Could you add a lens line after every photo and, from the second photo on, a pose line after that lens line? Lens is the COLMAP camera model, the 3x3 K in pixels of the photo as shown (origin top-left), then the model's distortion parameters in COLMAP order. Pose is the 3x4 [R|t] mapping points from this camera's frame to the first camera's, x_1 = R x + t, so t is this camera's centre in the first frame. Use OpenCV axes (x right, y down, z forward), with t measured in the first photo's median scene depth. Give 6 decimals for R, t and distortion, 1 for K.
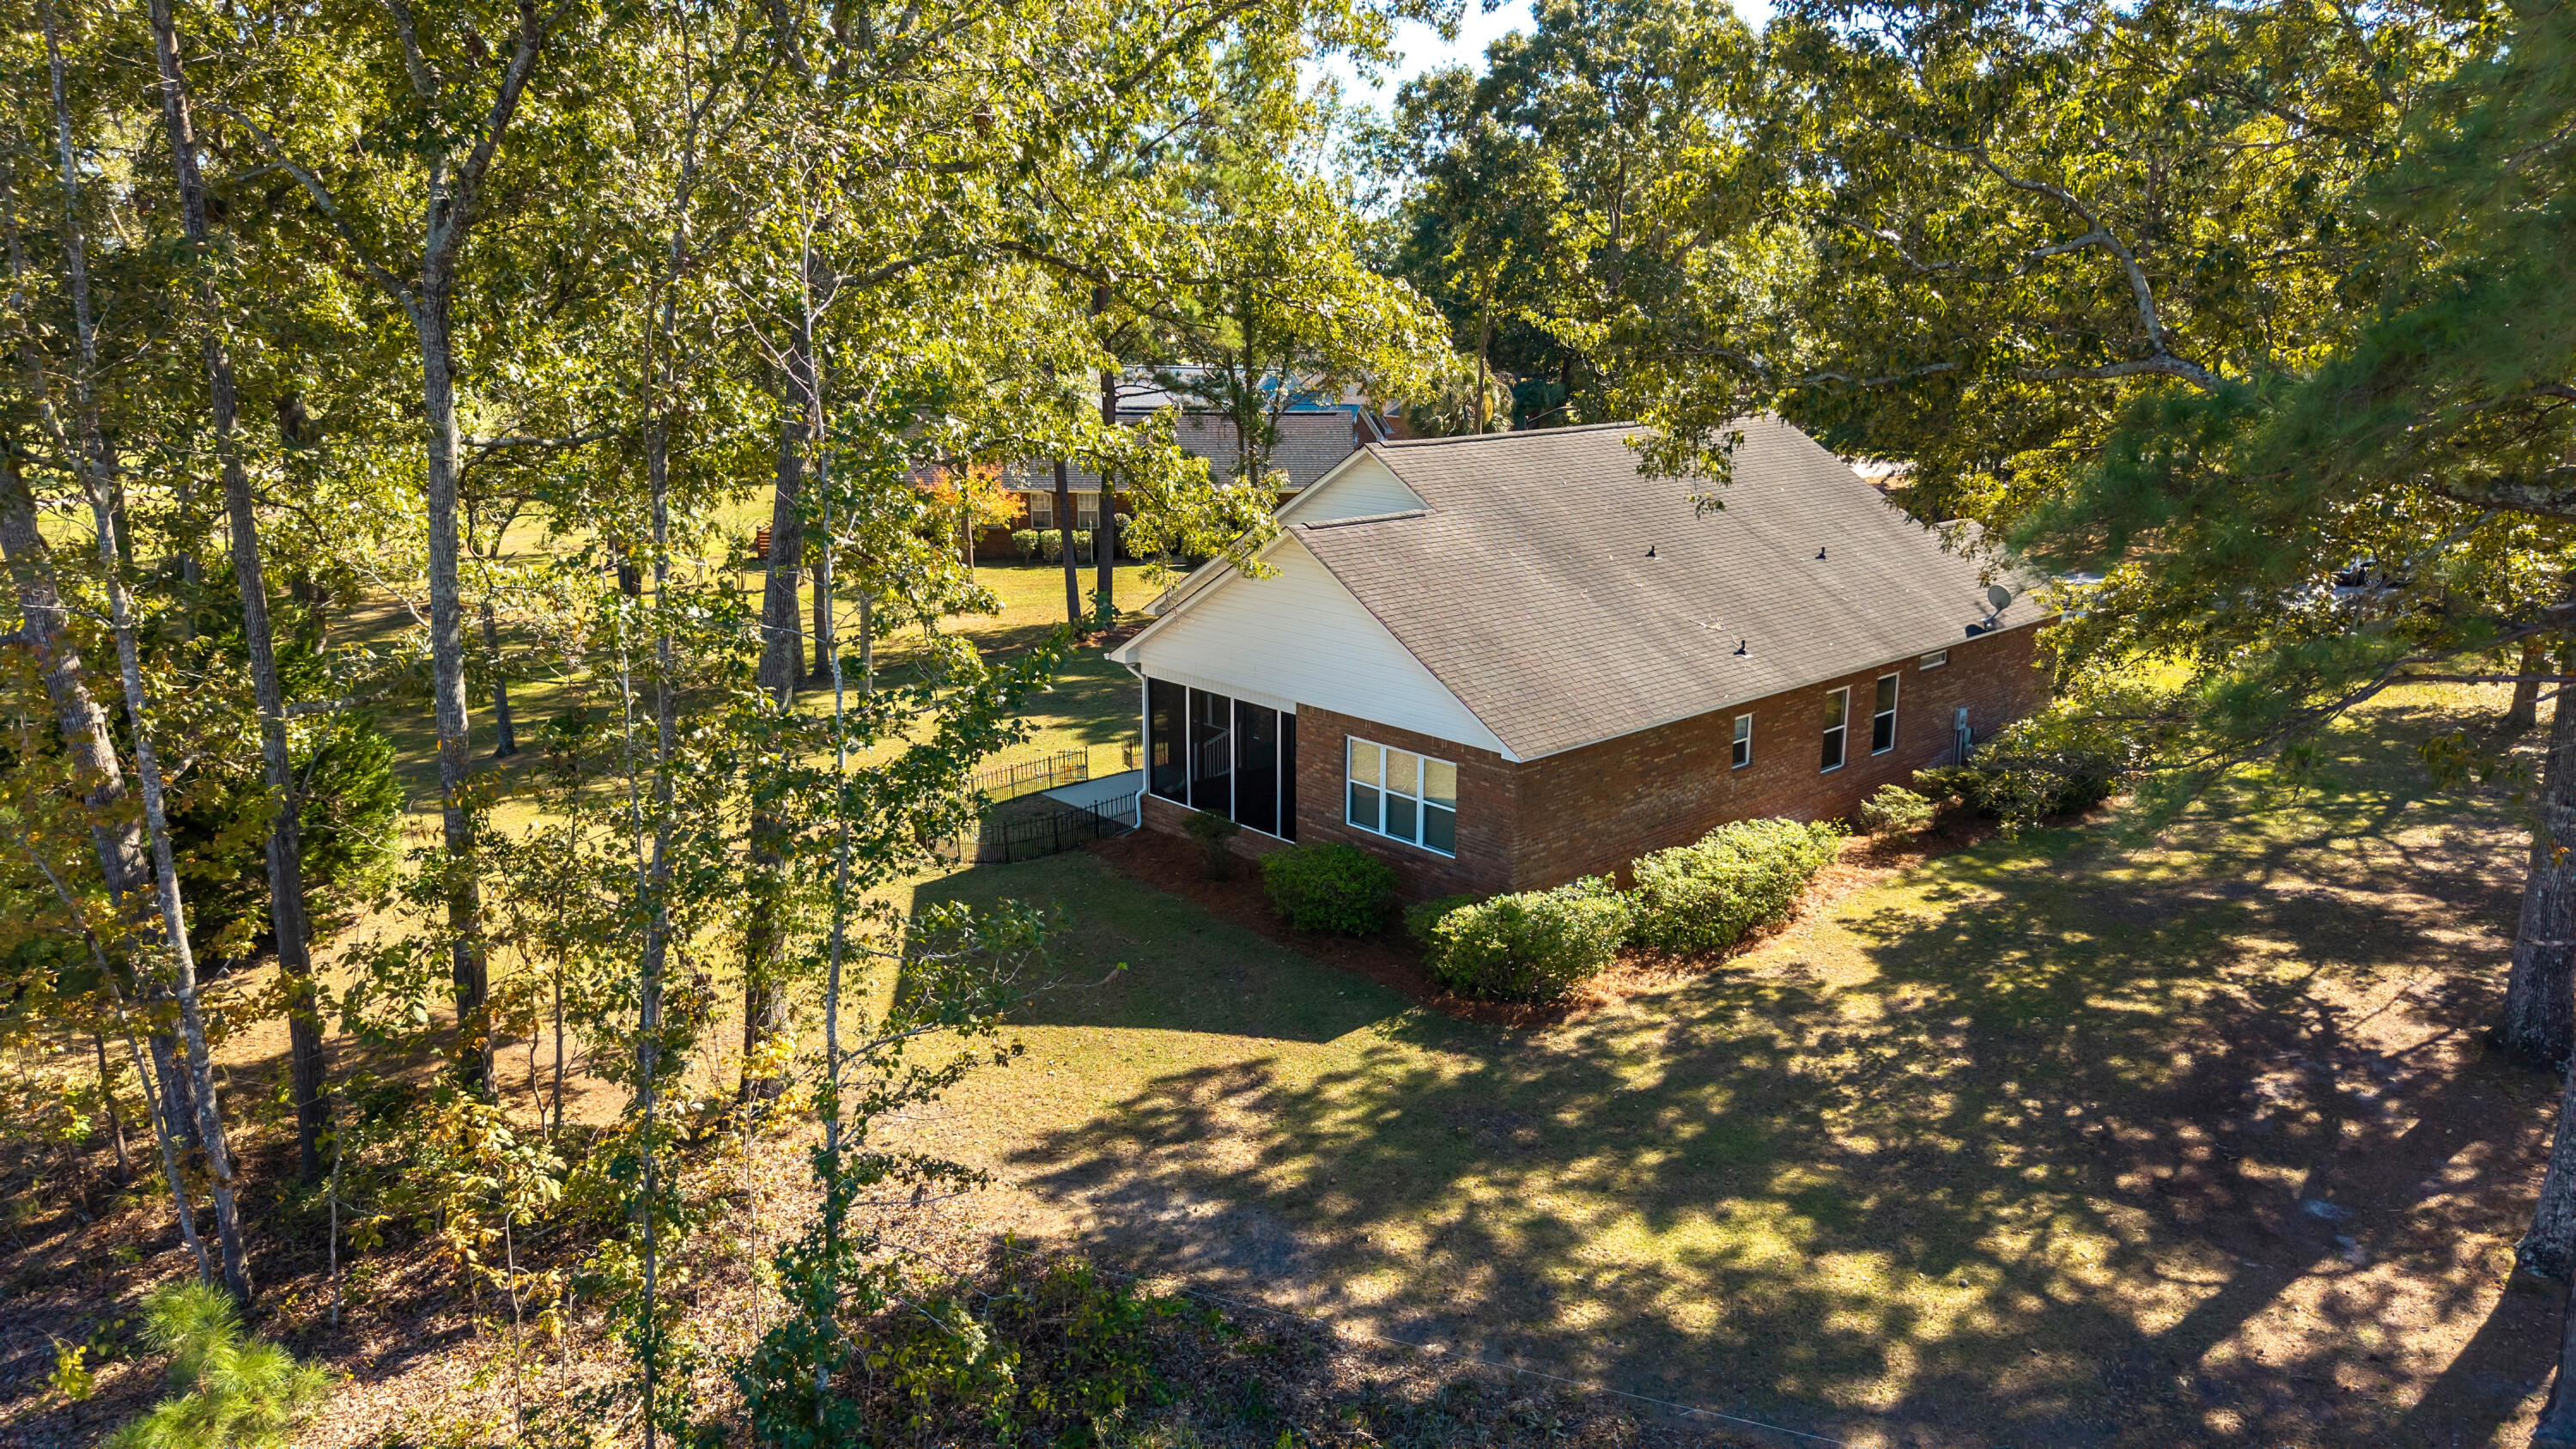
lens RADIAL K [[1781.0, 0, 1288.0], [0, 1781.0, 724.5], [0, 0, 1]] dist [-0.003371, -0.007267]
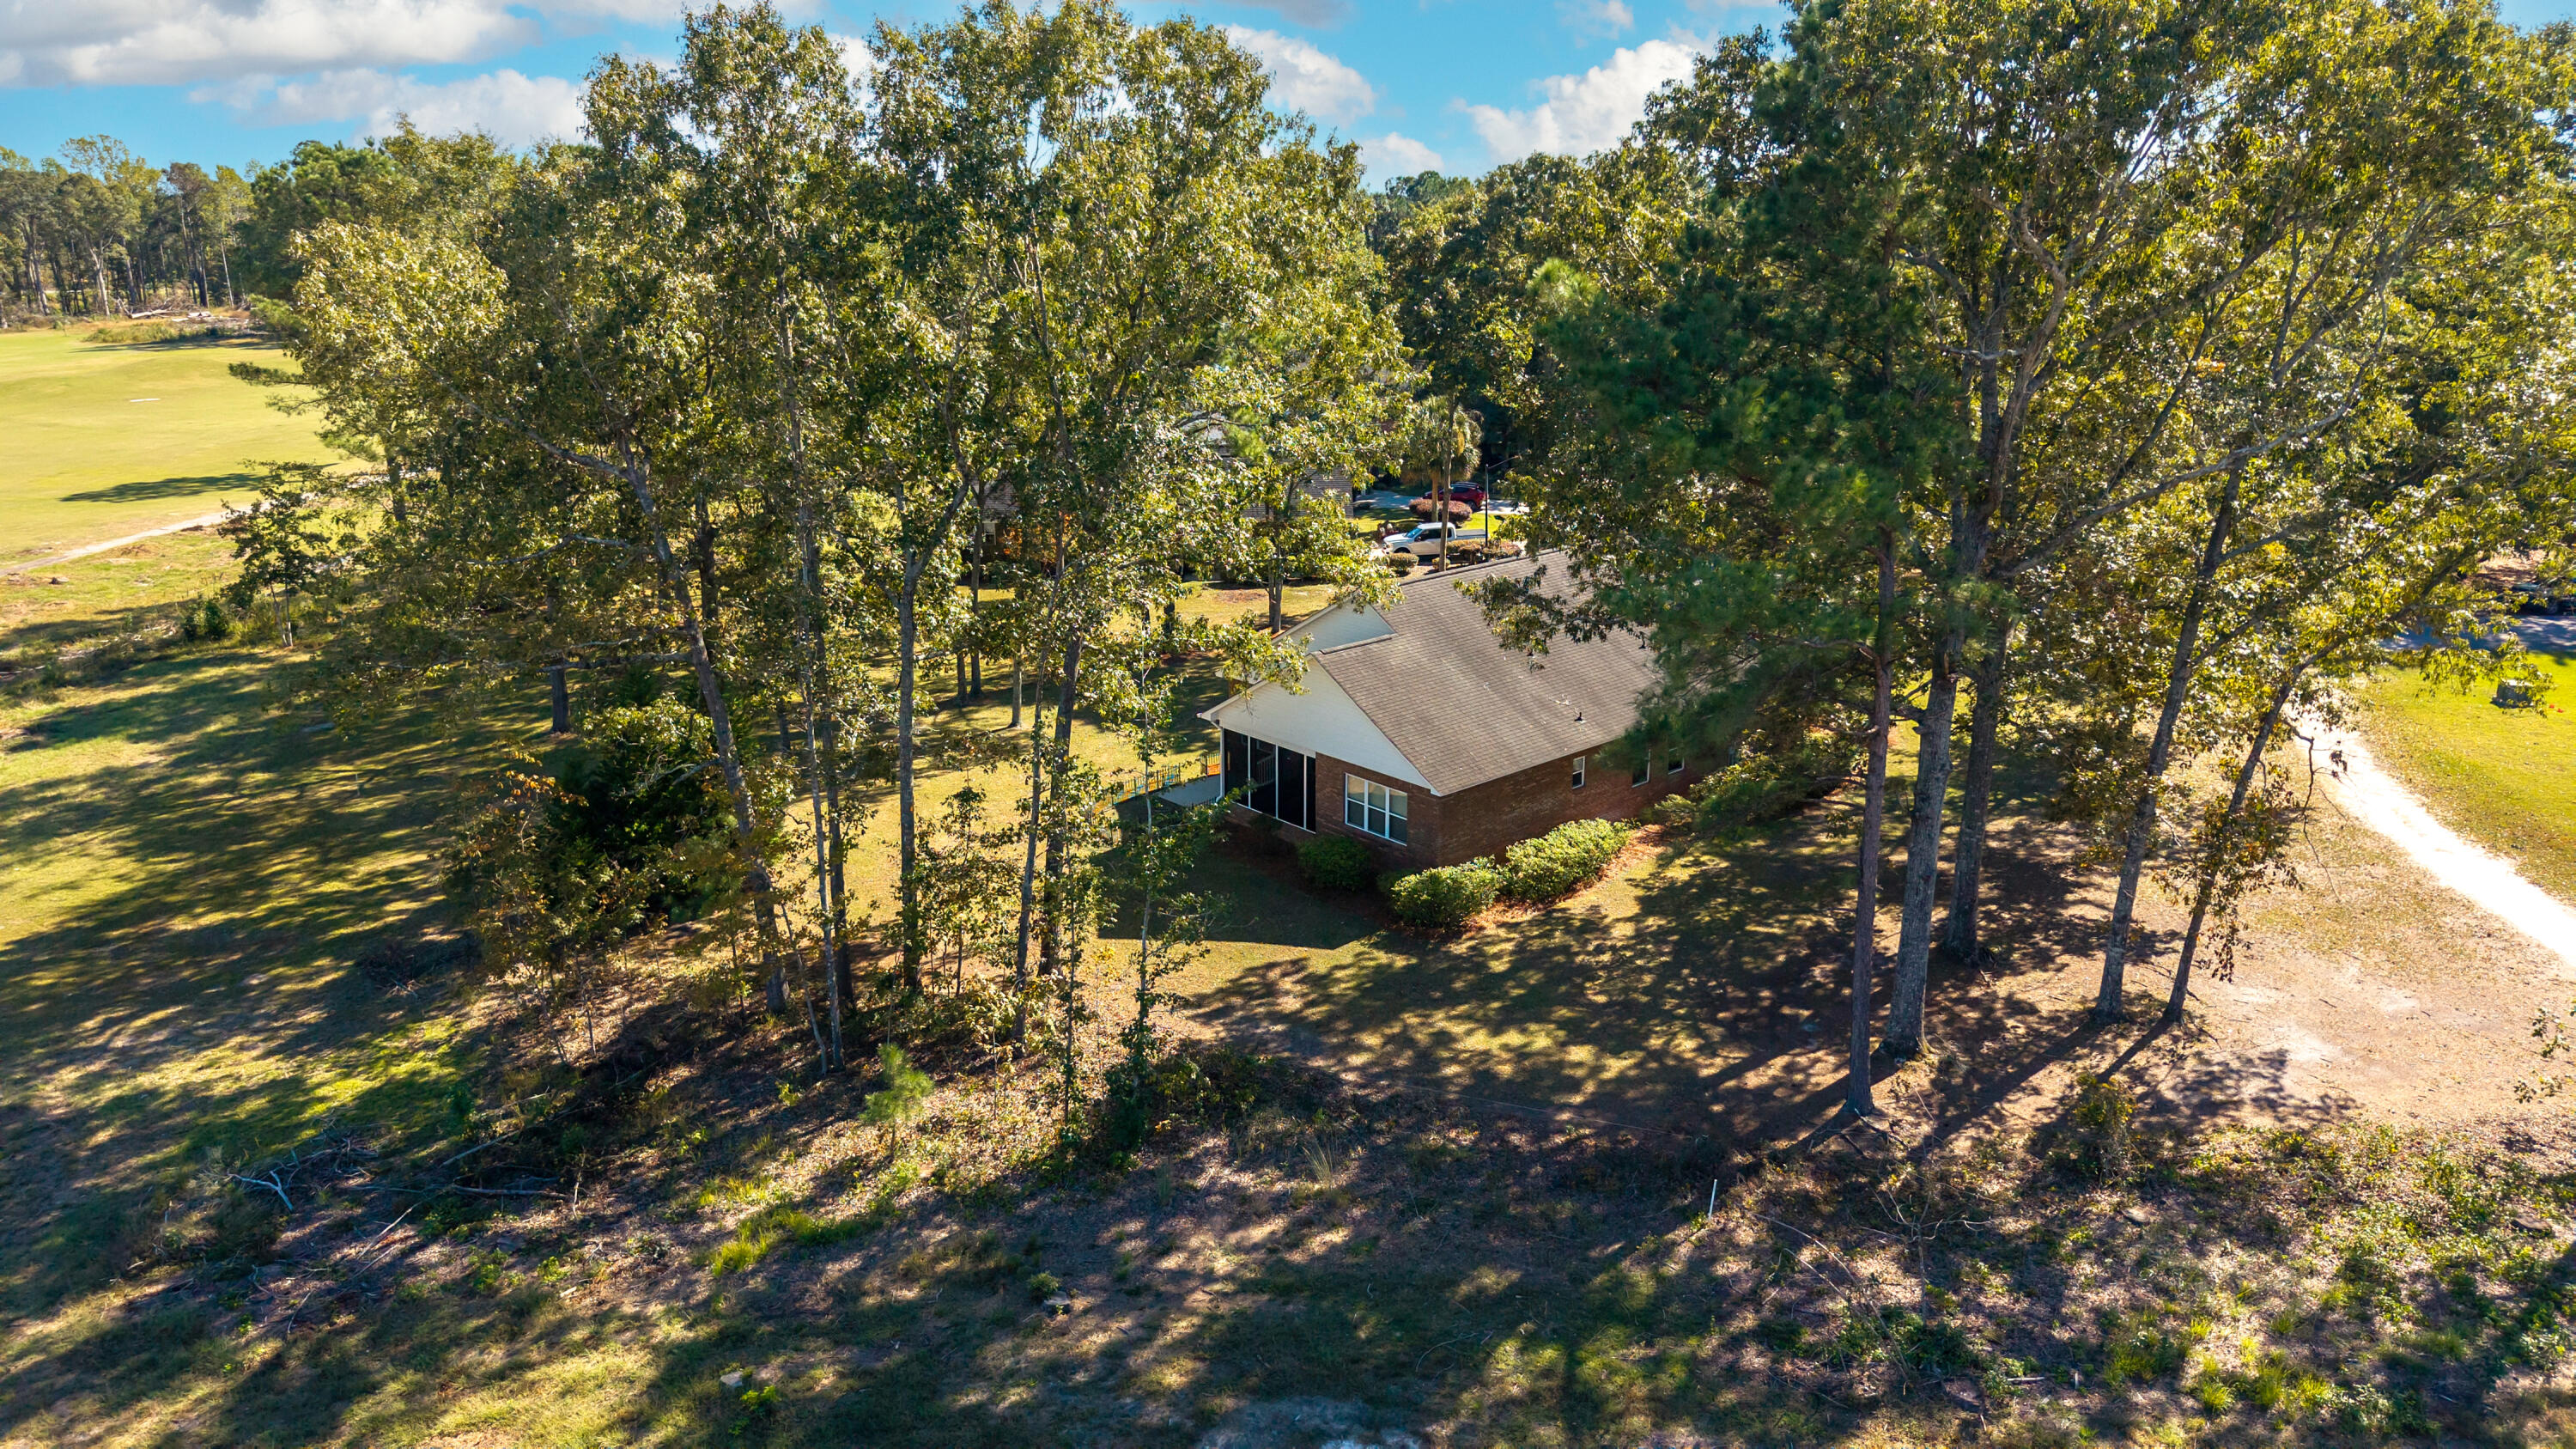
lens RADIAL K [[1734.7, 0, 1303.8], [0, 1734.7, 727.3], [0, 0, 1]] dist [0.144240, -0.378190]
pose [[0.999962, -0.002673, 0.008357, -0.027458], [0.002275, 0.998876, 0.047352, -0.149478], [-0.008474, -0.047332, 0.998843, -0.864453]]
